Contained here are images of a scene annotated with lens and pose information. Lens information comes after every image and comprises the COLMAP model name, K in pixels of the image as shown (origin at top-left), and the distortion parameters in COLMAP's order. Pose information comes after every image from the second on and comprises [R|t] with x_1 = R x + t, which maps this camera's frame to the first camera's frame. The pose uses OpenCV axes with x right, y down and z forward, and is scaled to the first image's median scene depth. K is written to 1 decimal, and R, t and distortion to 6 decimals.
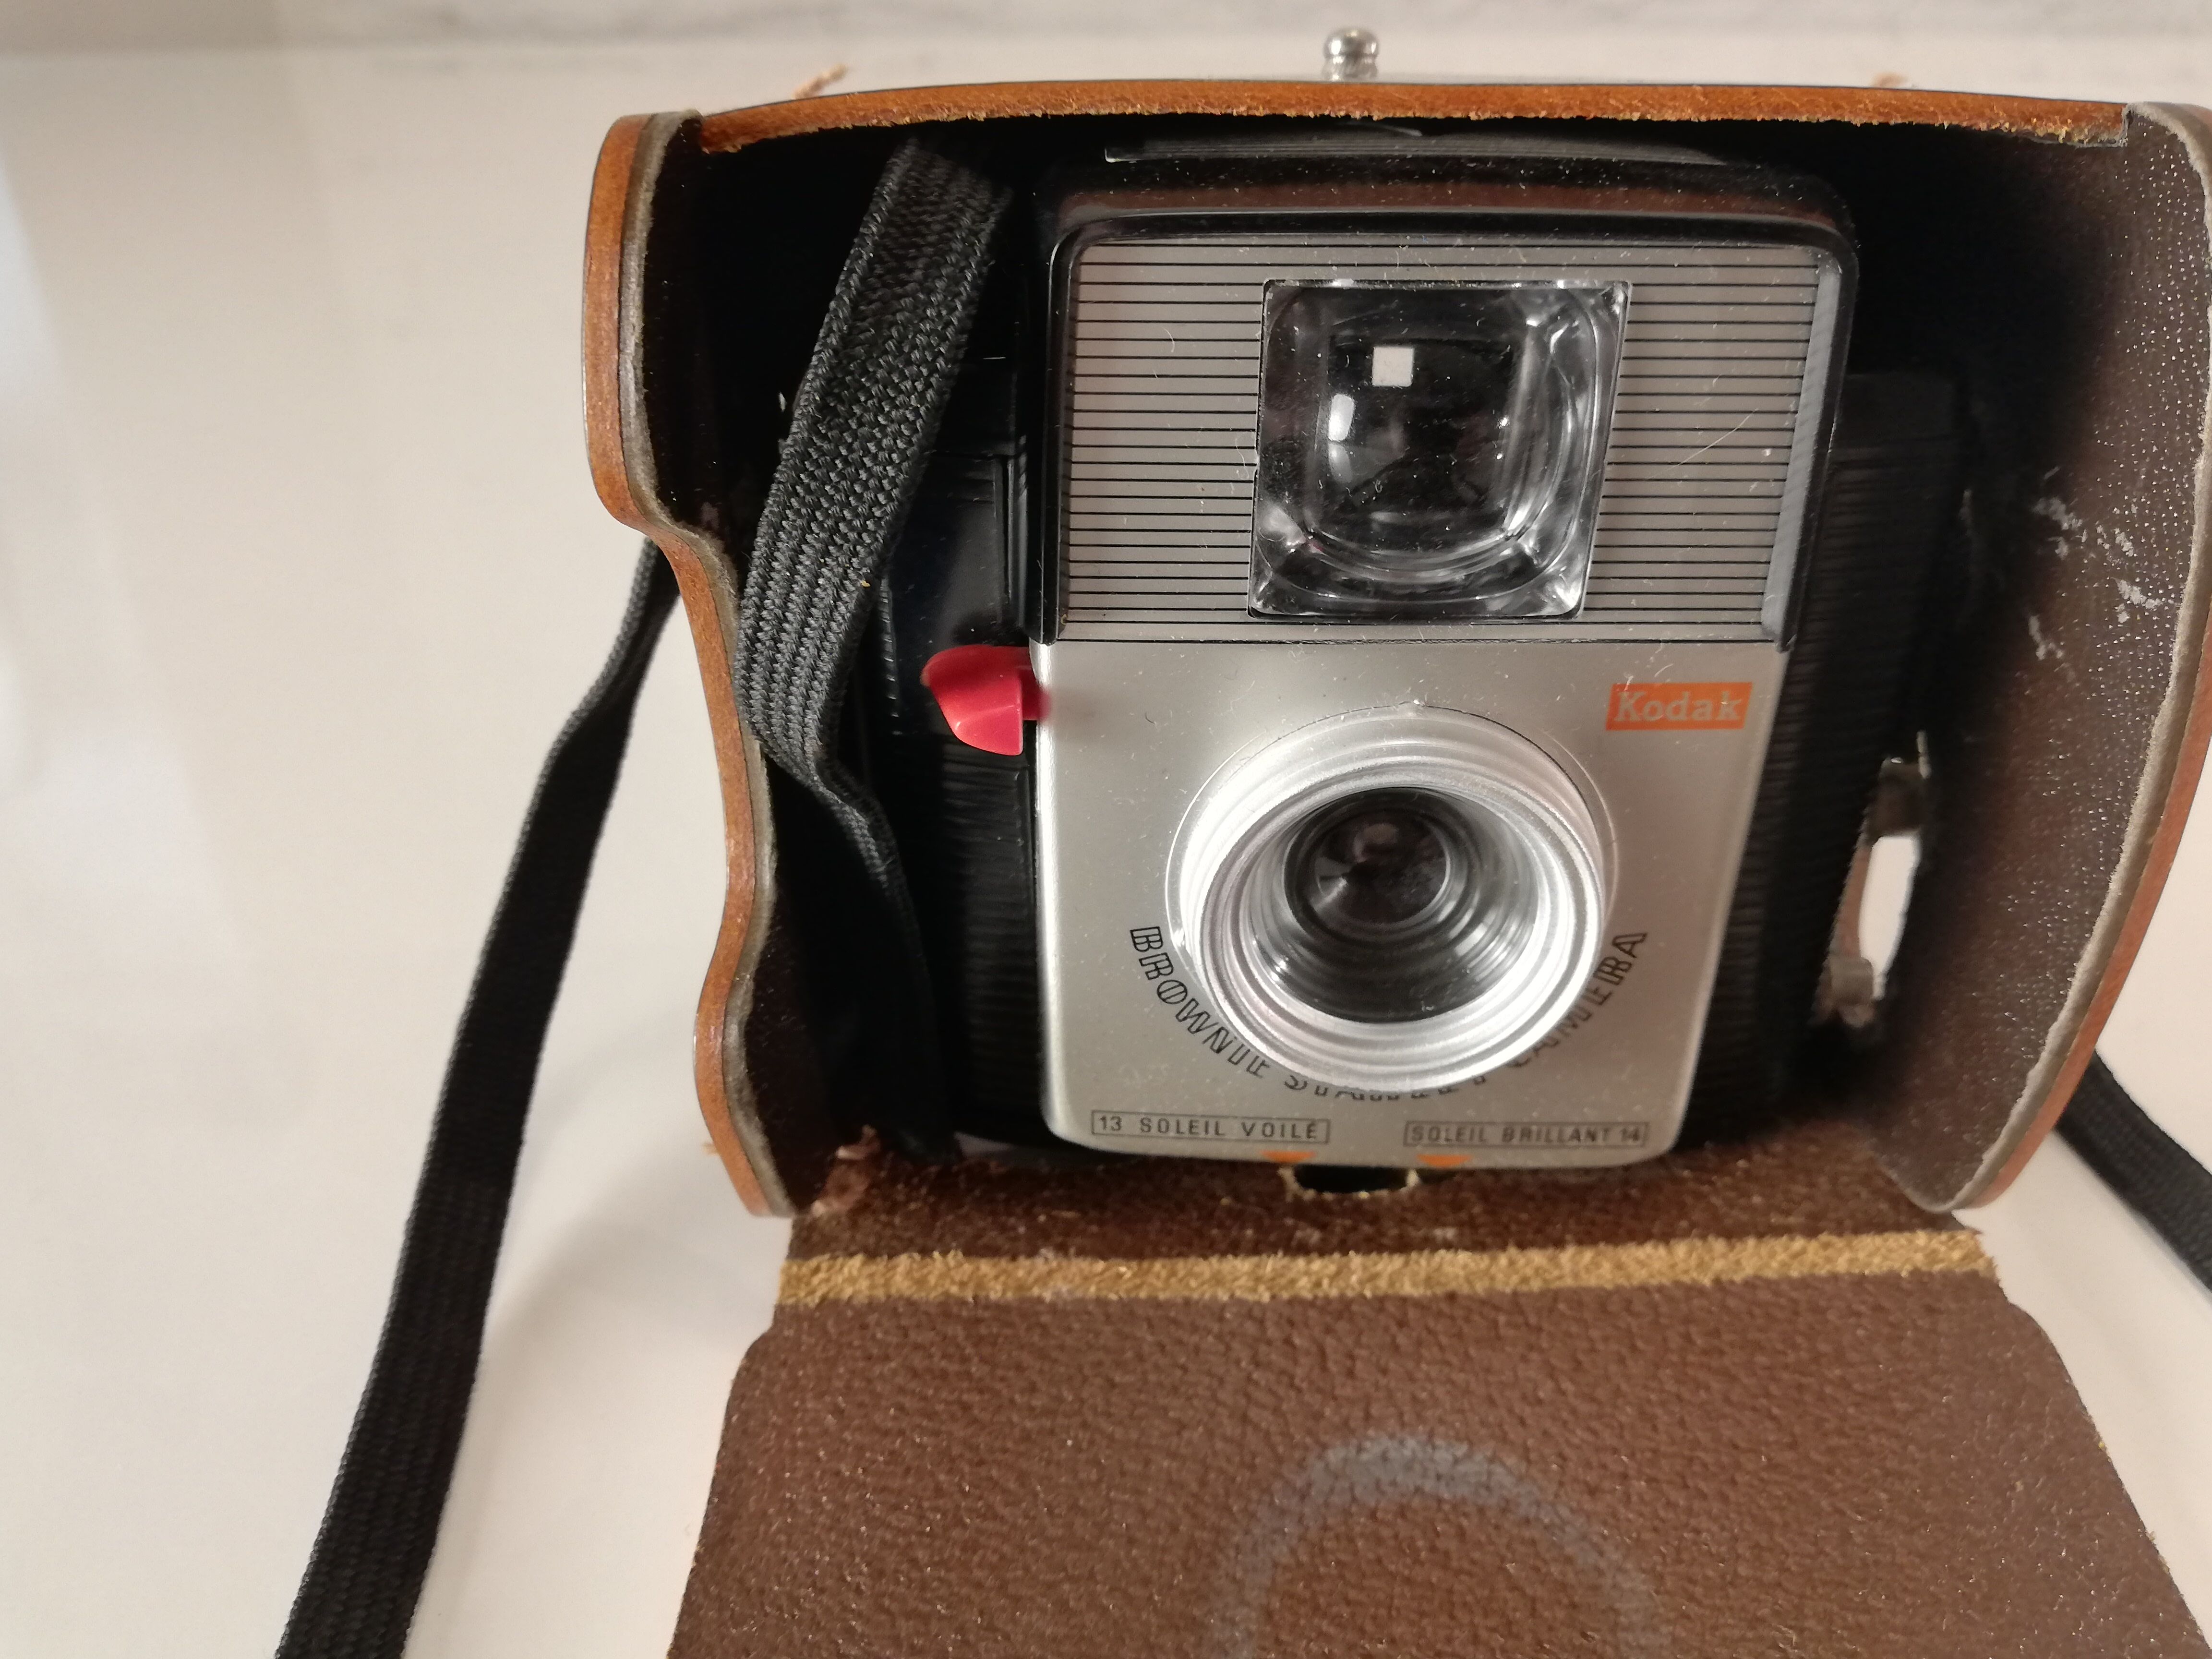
lens RADIAL K [[1791.4, 0, 1106.0], [0, 1791.4, 829.5], [0, 0, 1]] dist [0.075279, -0.229194]
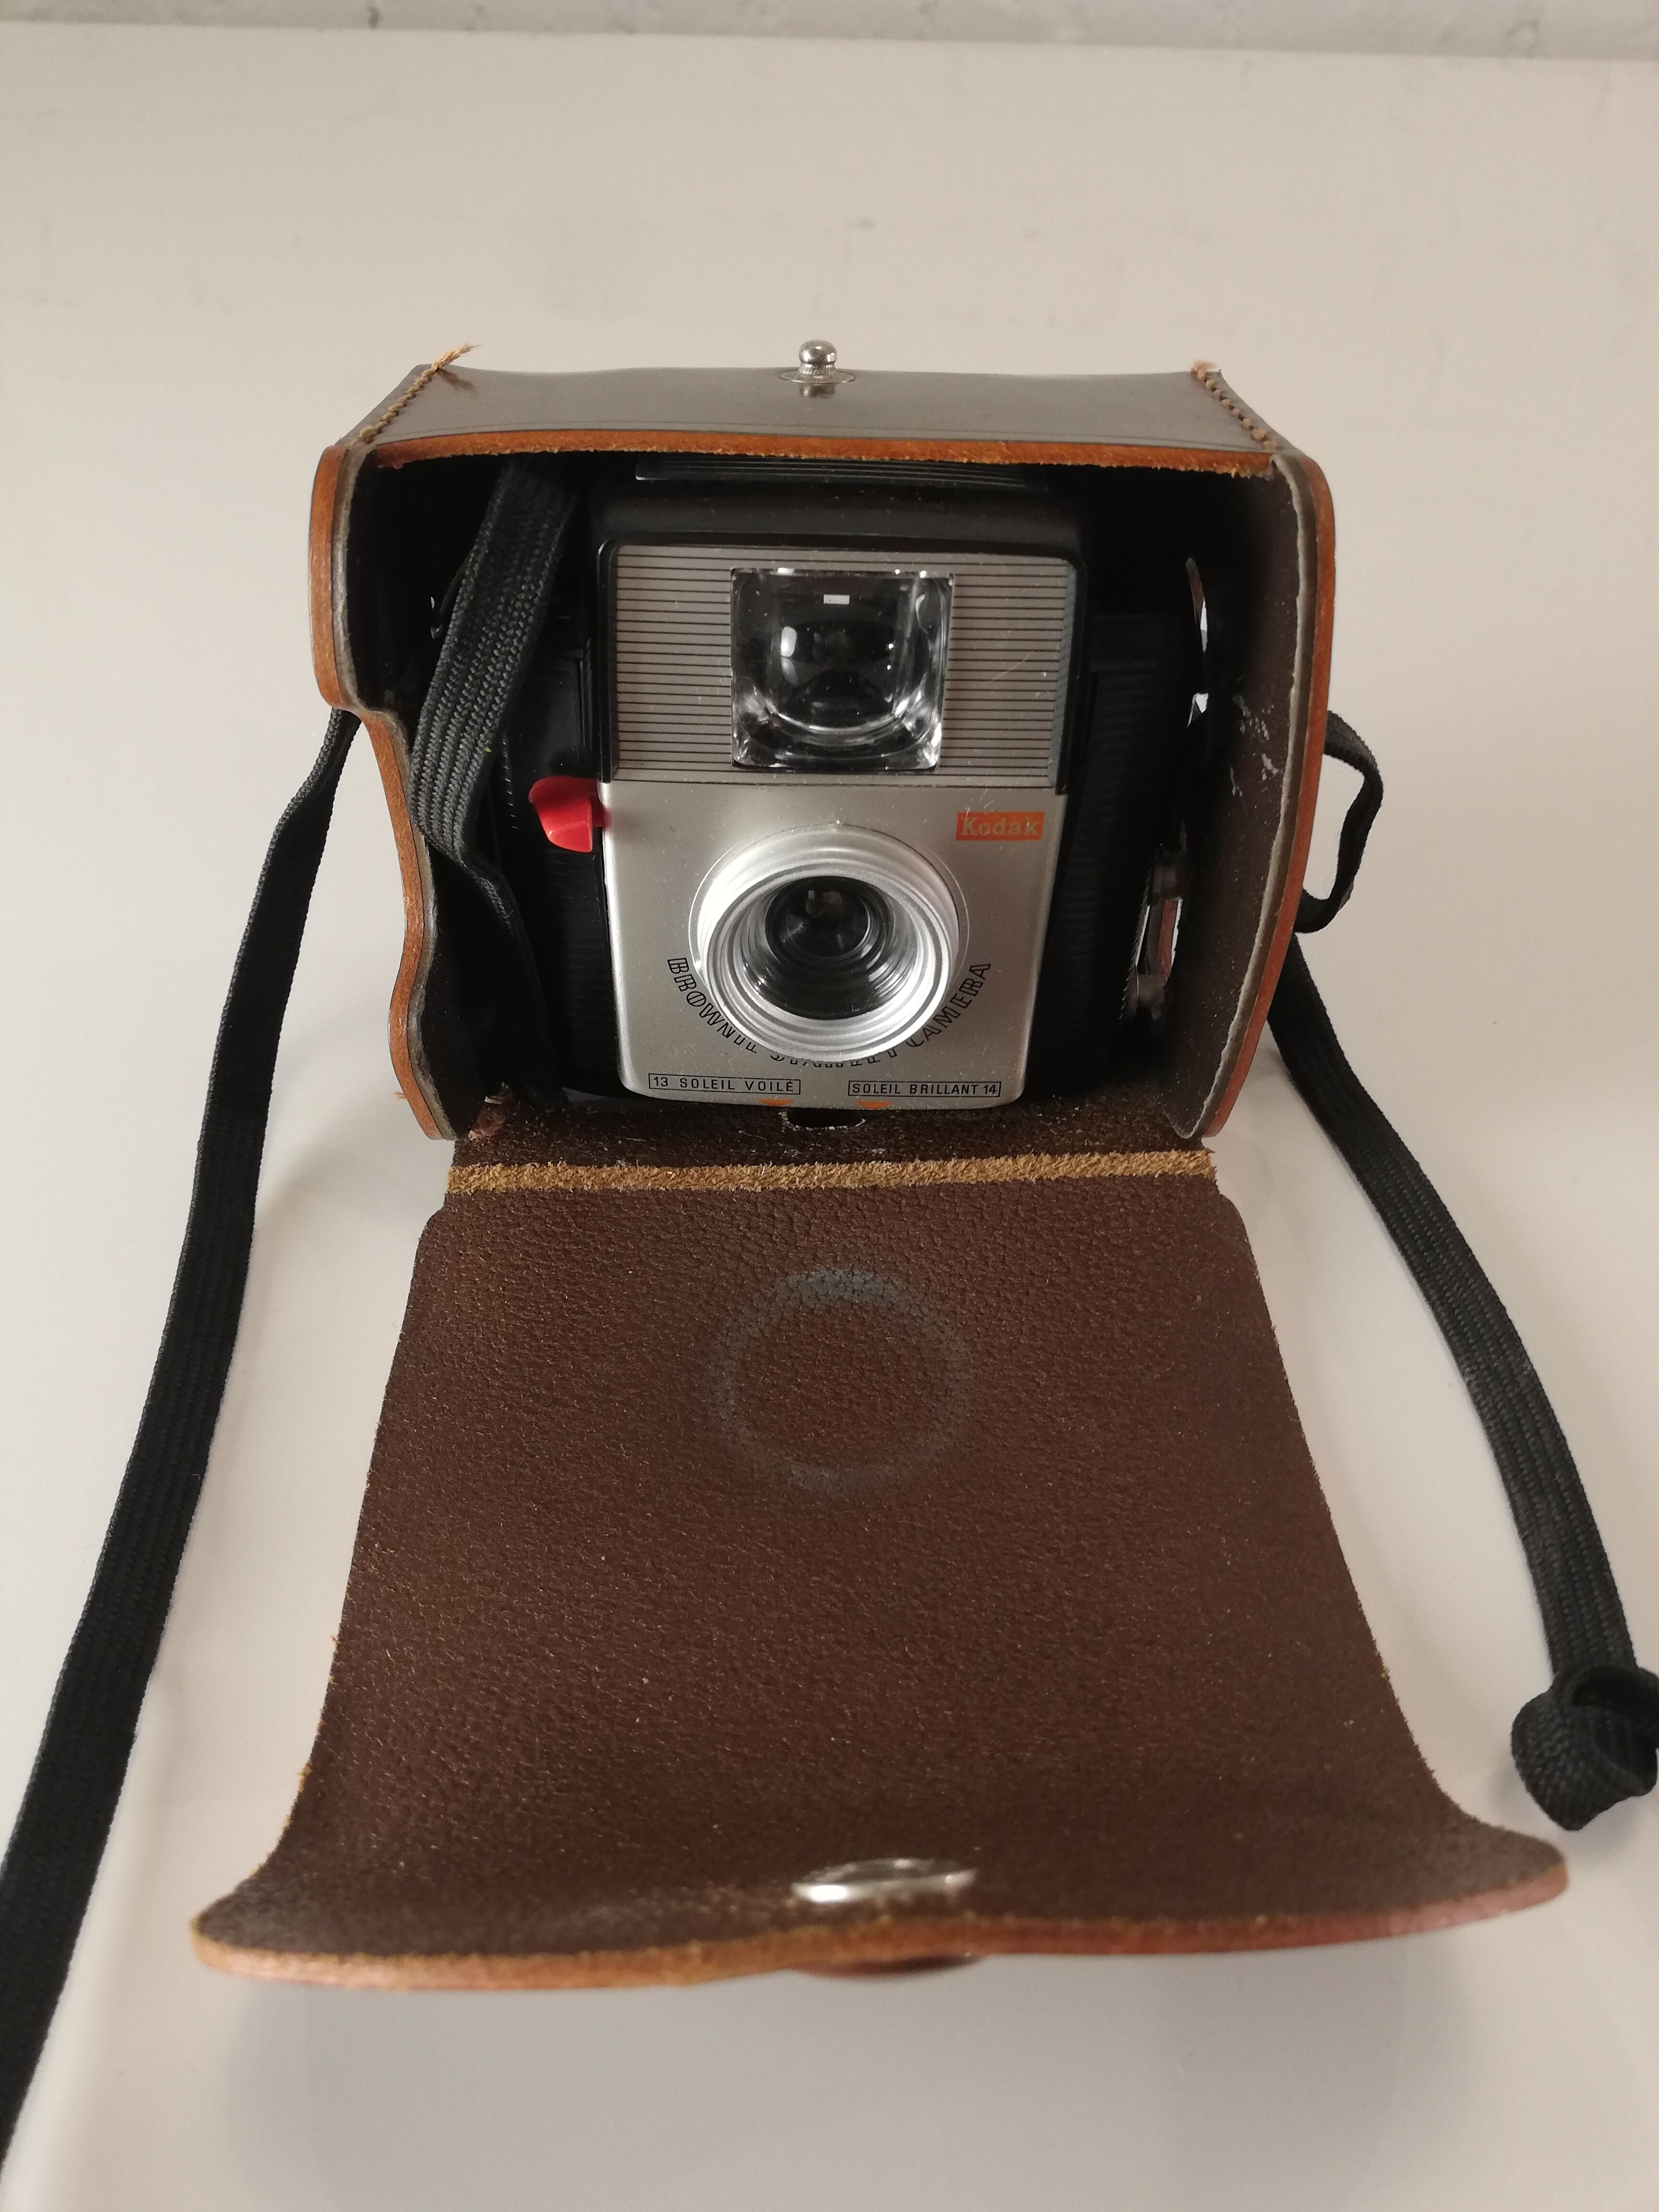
lens RADIAL K [[1687.8, 0, 829.5], [0, 1687.8, 1106.0], [0, 0, 1]] dist [0.148053, -0.440144]
pose [[0.998889, 0.003824, 0.046964, 0.091566], [-0.011740, 0.985466, 0.169466, -0.075172], [-0.045633, -0.169829, 0.984416, -0.521631]]
